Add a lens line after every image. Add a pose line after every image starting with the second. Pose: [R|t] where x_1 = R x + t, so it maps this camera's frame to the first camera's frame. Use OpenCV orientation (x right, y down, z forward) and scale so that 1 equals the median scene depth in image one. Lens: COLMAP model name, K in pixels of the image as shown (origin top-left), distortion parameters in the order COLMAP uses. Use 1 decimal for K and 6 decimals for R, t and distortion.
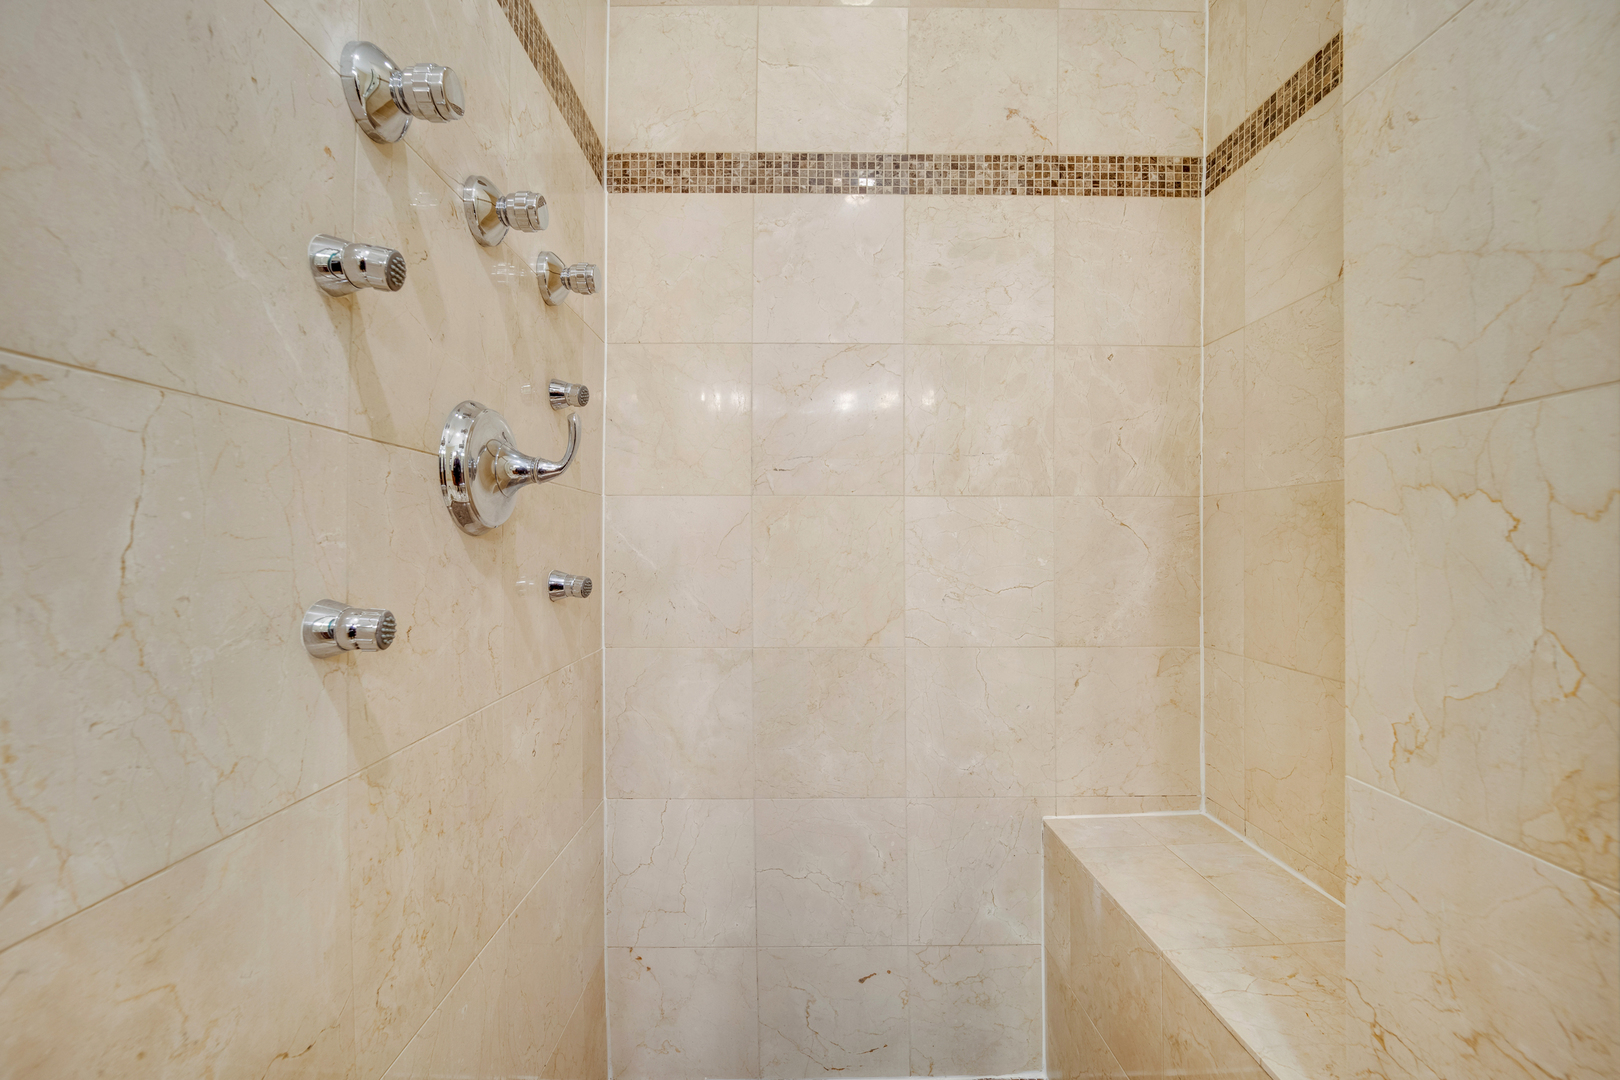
lens RADIAL K [[659.2, 0, 810.1], [0, 659.2, 543.8], [0, 0, 1]] dist [0.006471, -0.013886]
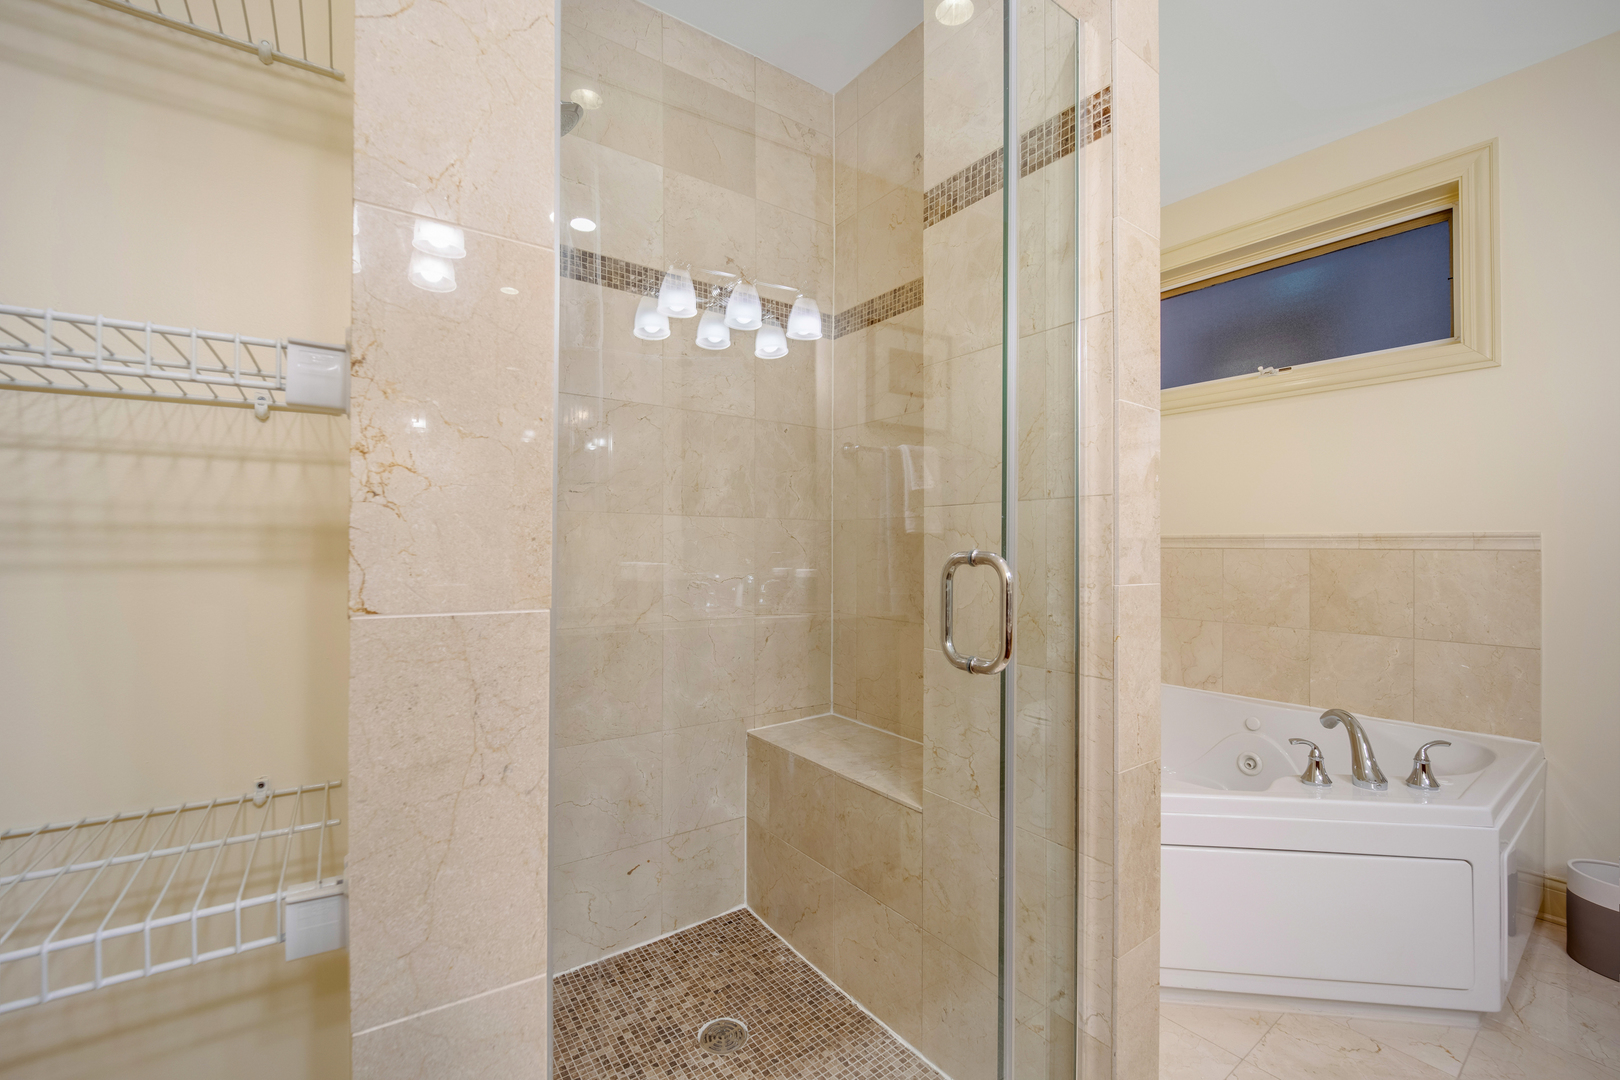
lens RADIAL K [[656.6, 0, 816.3], [0, 656.6, 534.8], [0, 0, 1]] dist [-0.026204, 0.003206]
pose [[0.816374, 0.015472, 0.577317, -0.388723], [-0.003128, 0.999745, -0.022371, 0.000402], [-0.577515, 0.016457, 0.816214, -0.320043]]
